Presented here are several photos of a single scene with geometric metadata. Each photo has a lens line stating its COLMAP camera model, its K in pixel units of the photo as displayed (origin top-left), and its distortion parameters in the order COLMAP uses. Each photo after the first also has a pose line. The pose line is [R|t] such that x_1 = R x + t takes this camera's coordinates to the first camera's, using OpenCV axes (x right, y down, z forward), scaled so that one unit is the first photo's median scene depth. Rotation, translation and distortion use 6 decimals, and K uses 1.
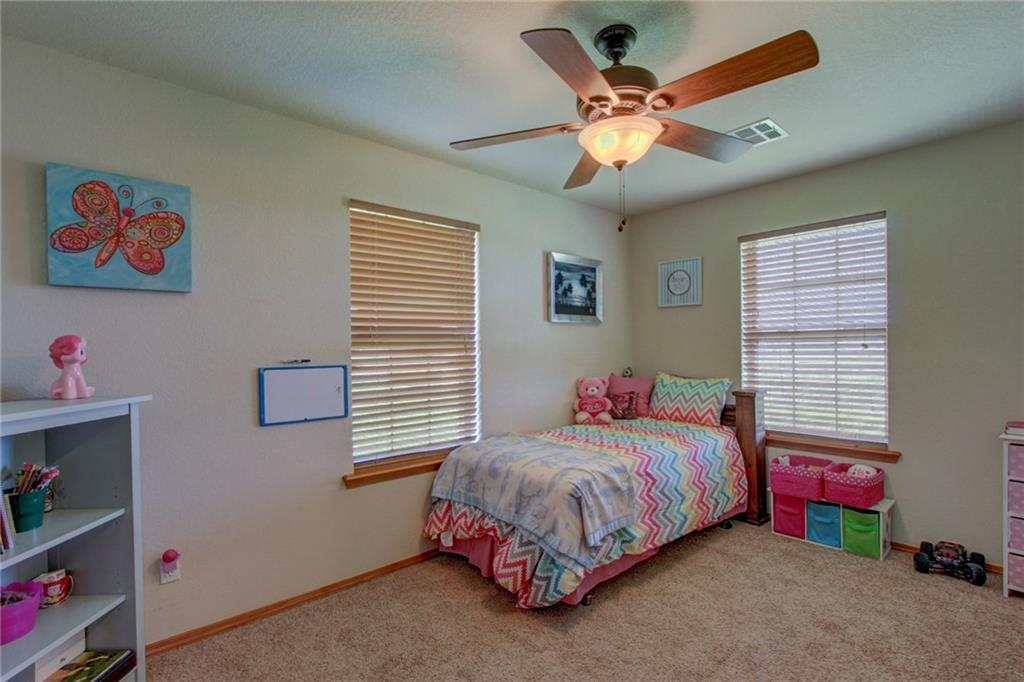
lens RADIAL K [[475.1, 0, 509.8], [0, 475.1, 349.3], [0, 0, 1]] dist [-0.017080, 0.001197]
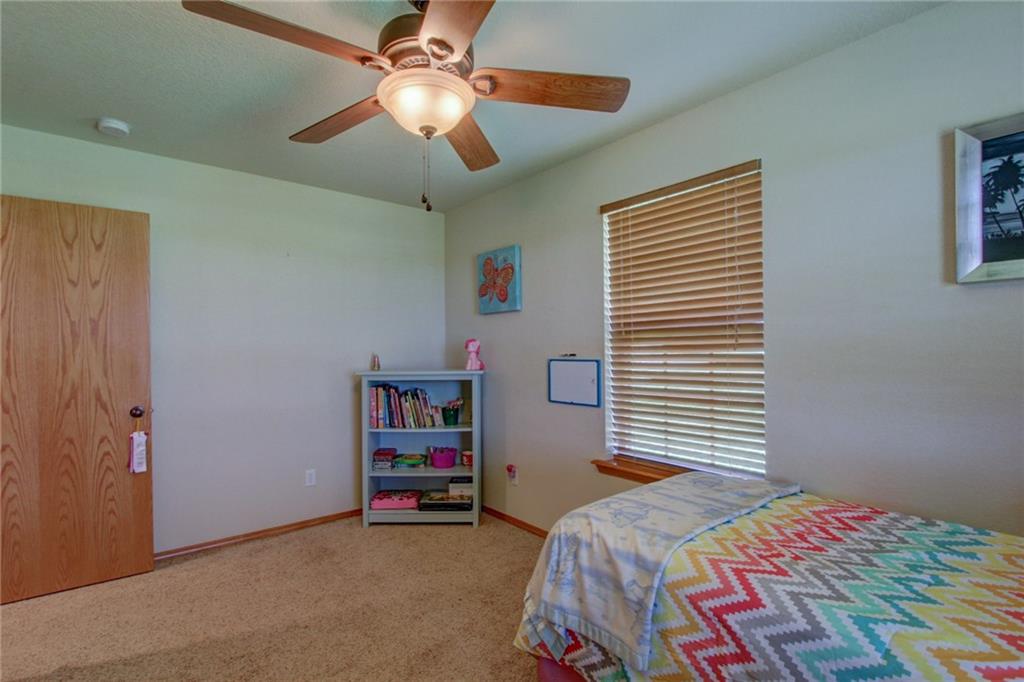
lens RADIAL K [[475.1, 0, 509.8], [0, 475.1, 349.3], [0, 0, 1]] dist [-0.017080, 0.001197]
pose [[-0.035057, 0.014640, -0.999278, 0.764460], [0.006899, 0.999872, 0.014407, -0.008405], [0.999362, -0.006389, -0.035154, 0.833797]]
